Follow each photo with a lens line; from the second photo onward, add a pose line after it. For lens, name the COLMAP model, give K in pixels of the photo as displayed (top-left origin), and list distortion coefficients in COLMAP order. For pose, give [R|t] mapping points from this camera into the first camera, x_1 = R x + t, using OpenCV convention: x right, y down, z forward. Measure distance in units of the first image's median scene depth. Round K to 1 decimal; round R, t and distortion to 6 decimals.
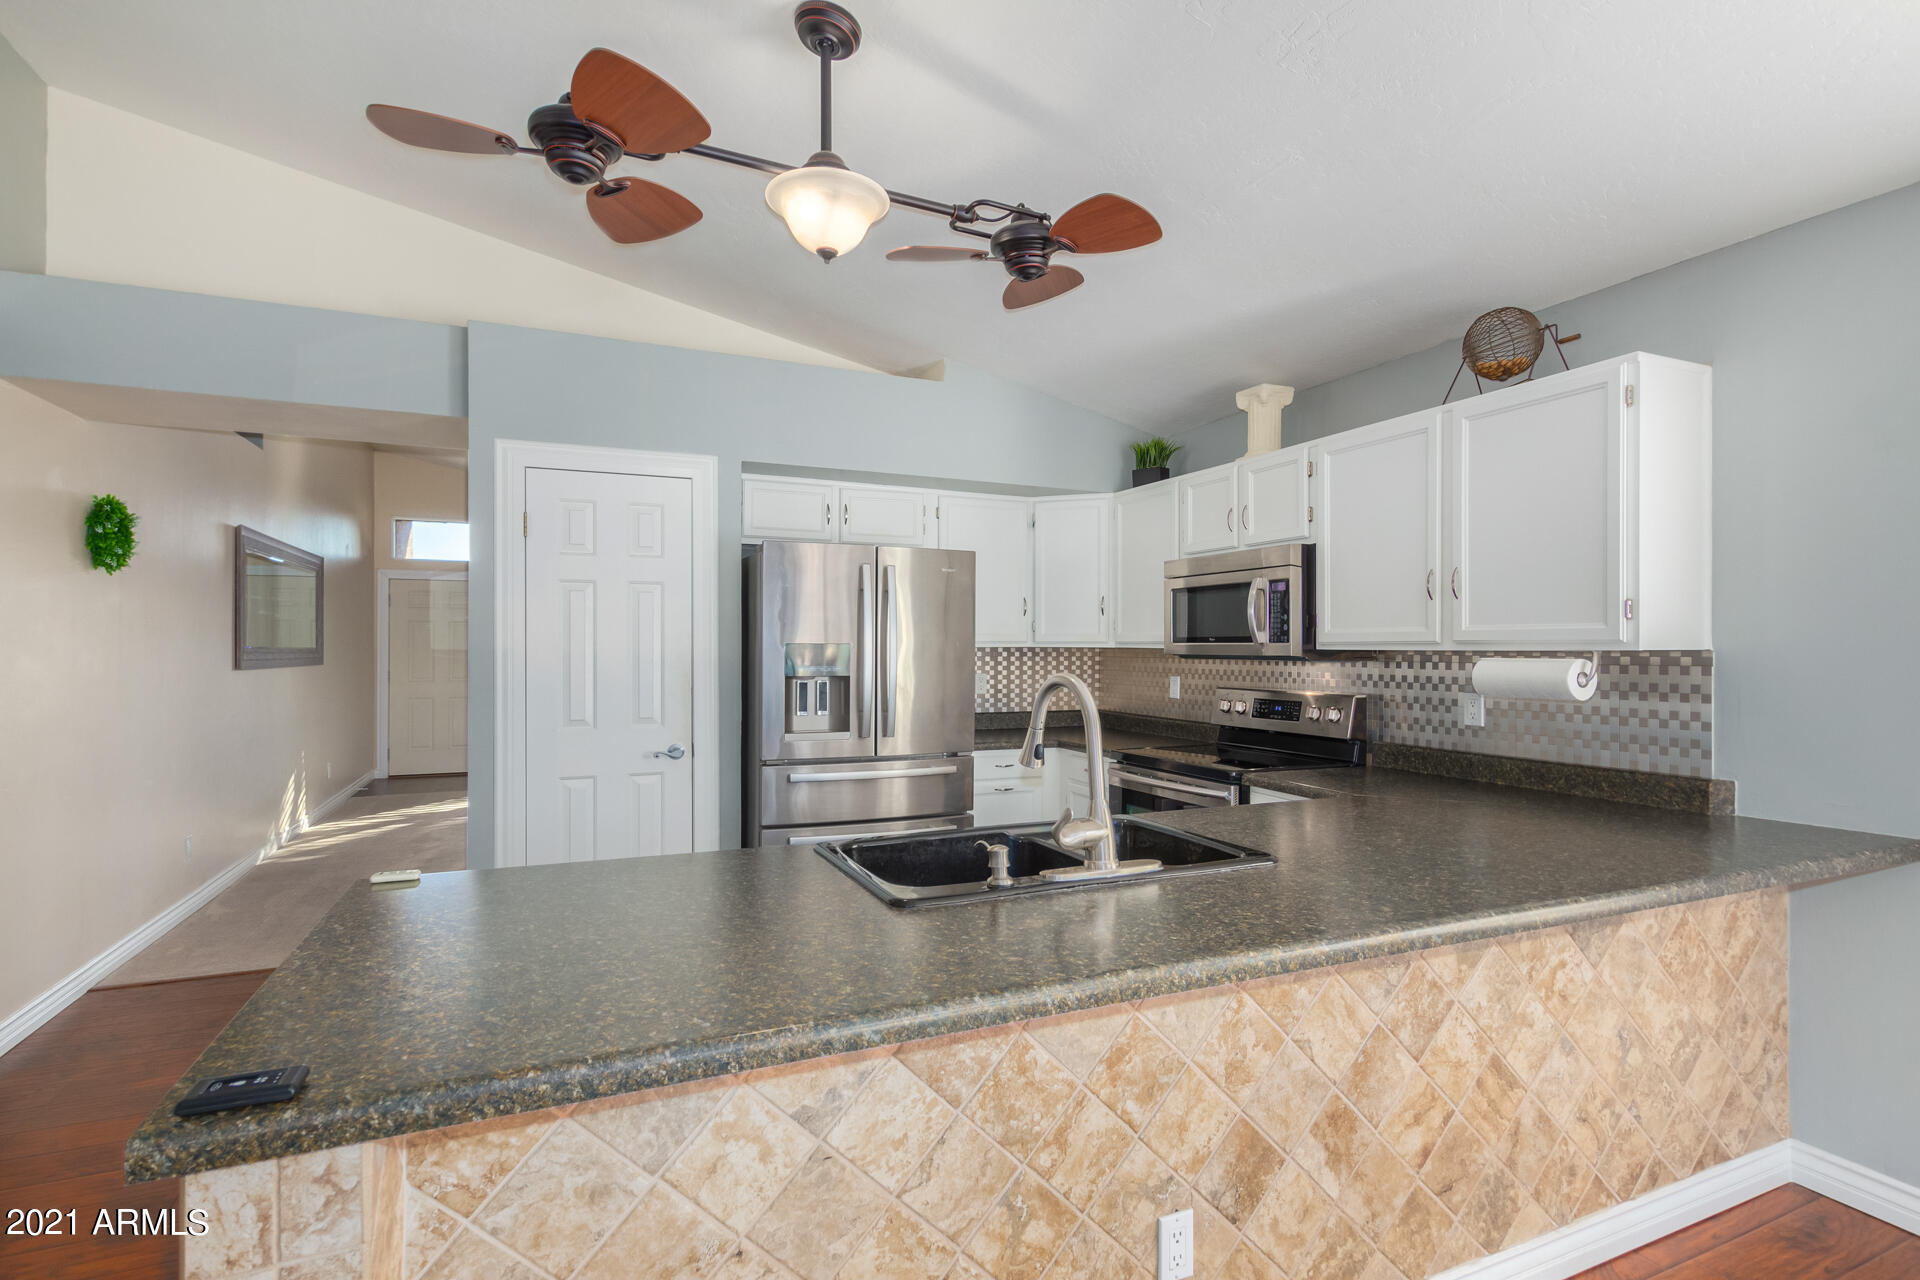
lens RADIAL K [[900.5, 0, 927.0], [0, 900.5, 651.5], [0, 0, 1]] dist [0.006445, -0.001202]
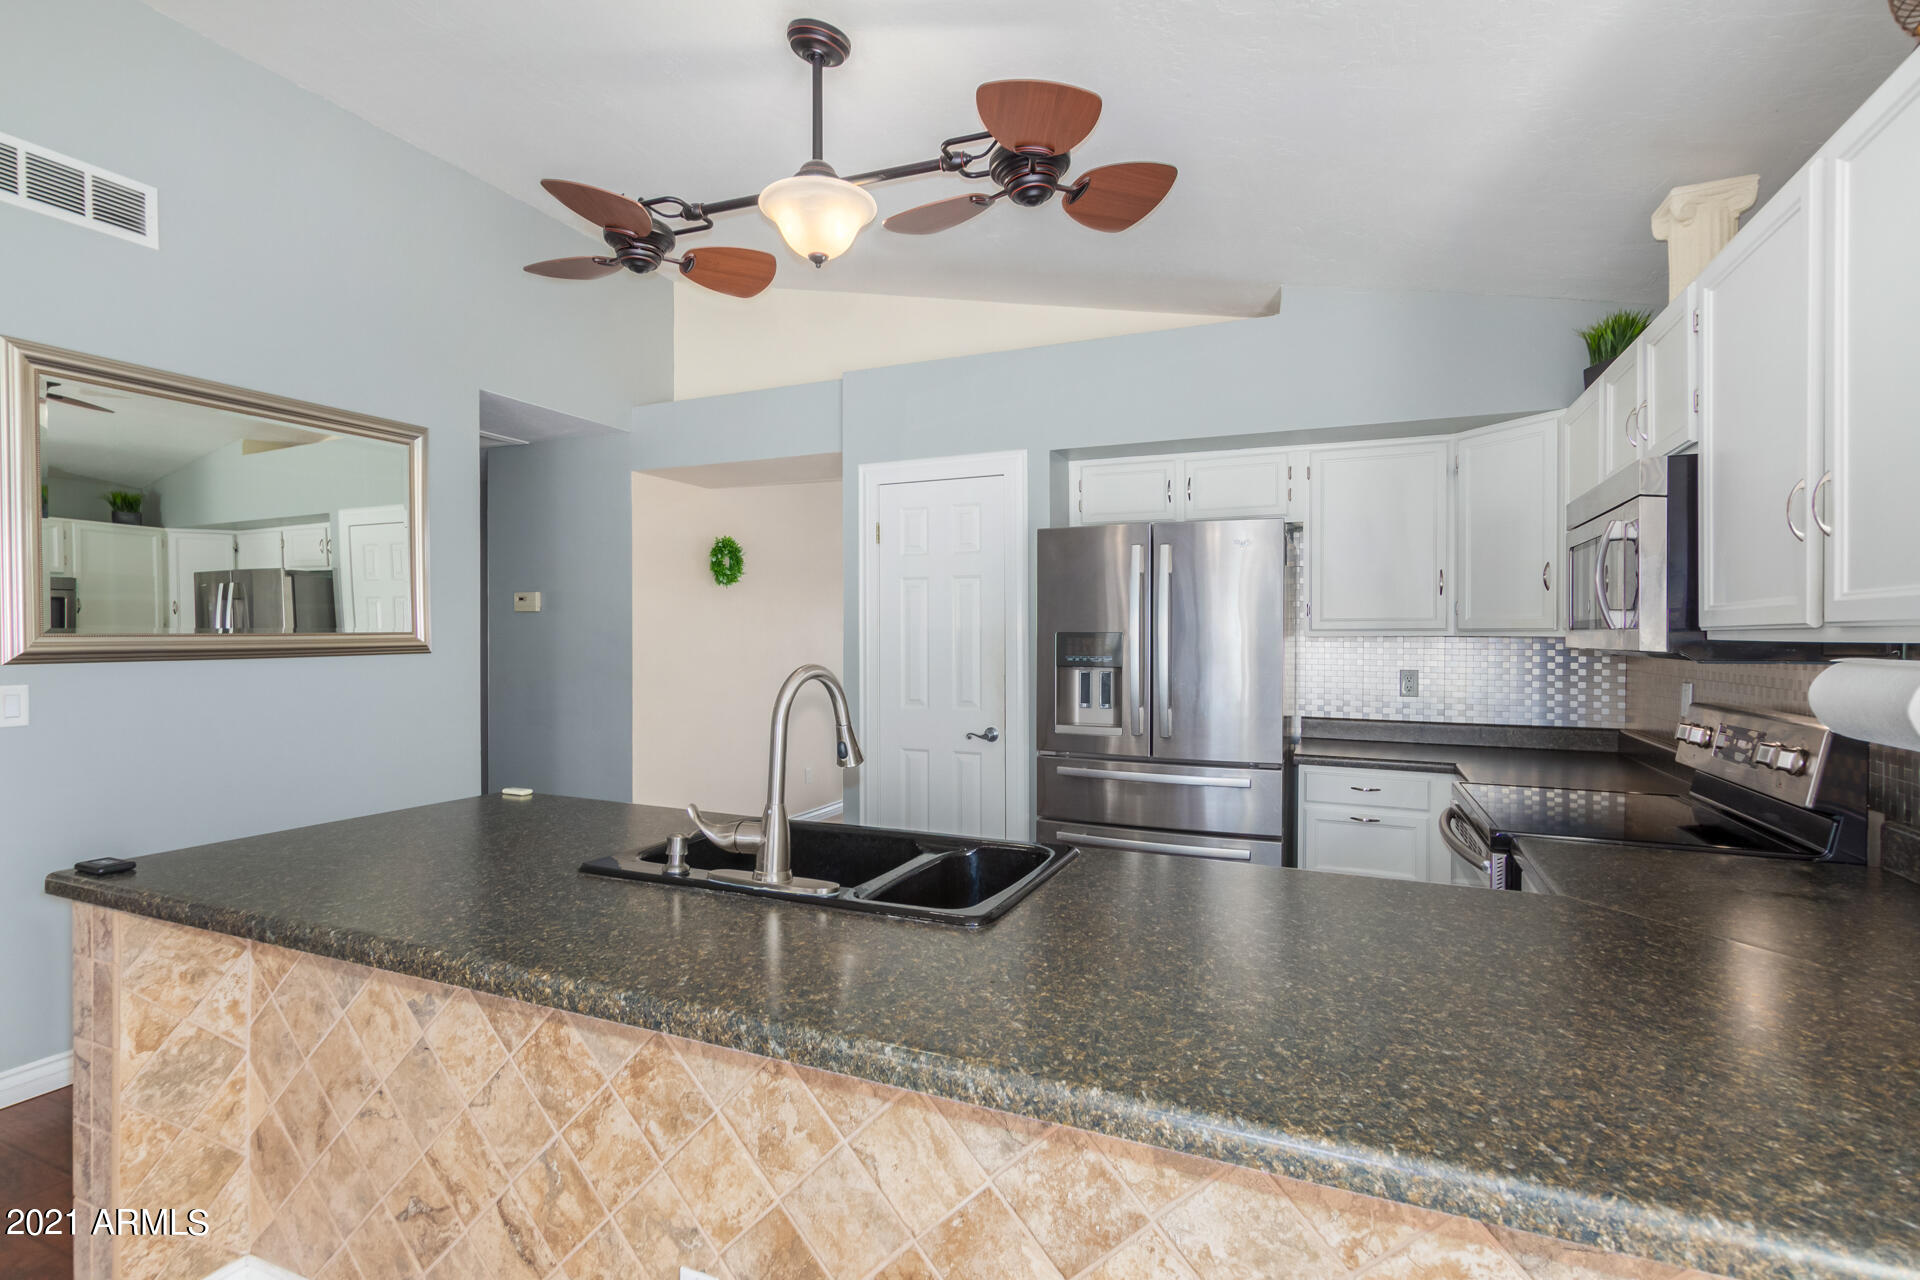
lens RADIAL K [[900.5, 0, 949.3], [0, 900.5, 640.9], [0, 0, 1]] dist [0.006445, -0.001202]
pose [[0.687904, 0.004214, -0.725789, 0.686604], [-0.003478, 0.999991, 0.002510, -0.002385], [0.725793, 0.000798, 0.687913, 0.356713]]
